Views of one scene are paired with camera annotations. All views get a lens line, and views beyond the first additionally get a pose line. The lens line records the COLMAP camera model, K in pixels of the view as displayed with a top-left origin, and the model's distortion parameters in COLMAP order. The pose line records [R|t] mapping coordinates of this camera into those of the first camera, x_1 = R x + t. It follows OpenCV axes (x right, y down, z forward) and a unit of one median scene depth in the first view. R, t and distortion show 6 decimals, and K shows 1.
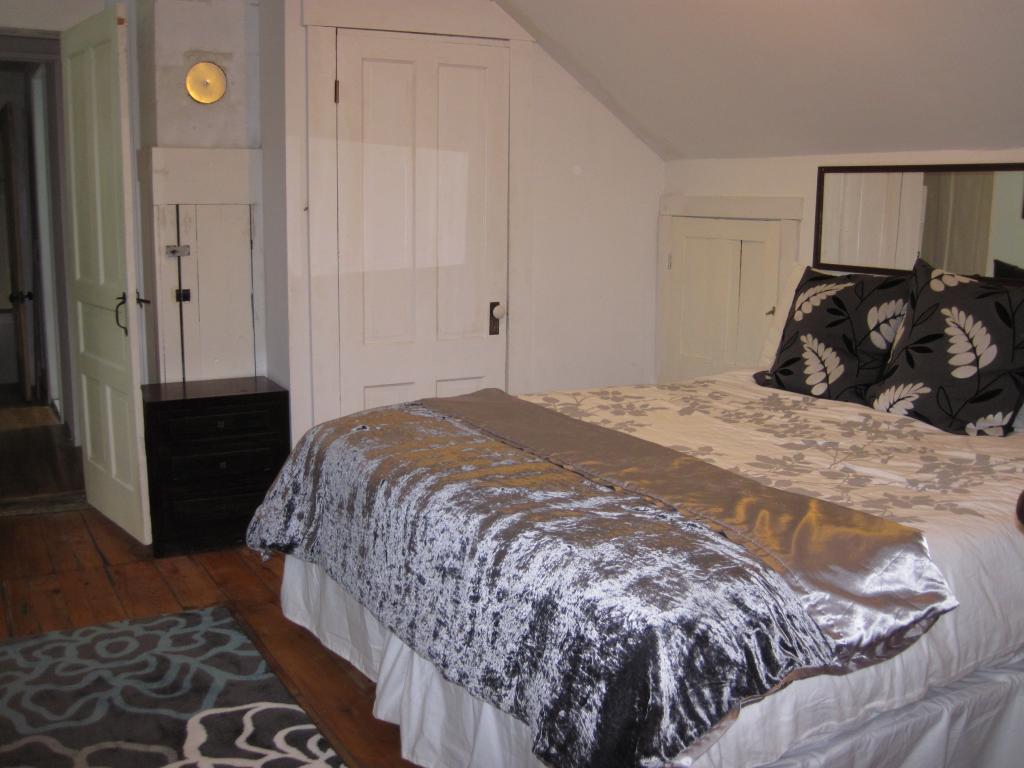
lens RADIAL K [[1050.3, 0, 510.5], [0, 1050.3, 381.4], [0, 0, 1]] dist [-0.125844, 0.000000]
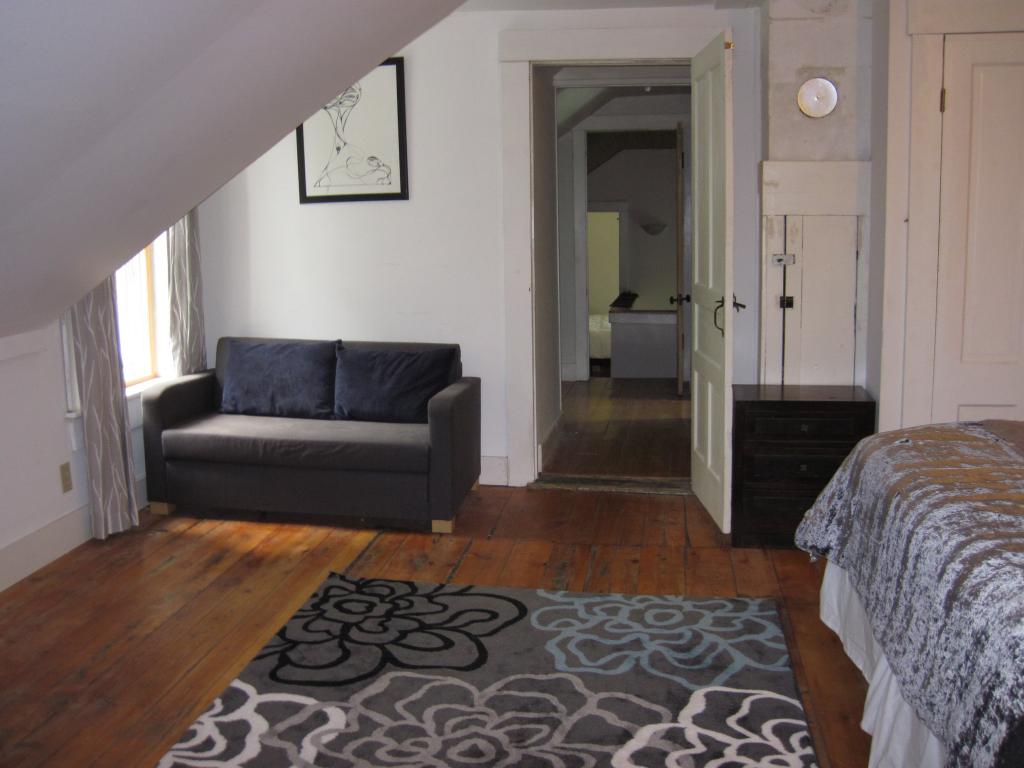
lens RADIAL K [[1050.3, 0, 511.8], [0, 1050.3, 388.1], [0, 0, 1]] dist [-0.125844, 0.000000]
pose [[0.787150, 0.077471, -0.611876, 0.150242], [-0.081010, 0.996472, 0.021951, 0.003255], [0.611418, 0.032289, 0.790649, 0.005172]]
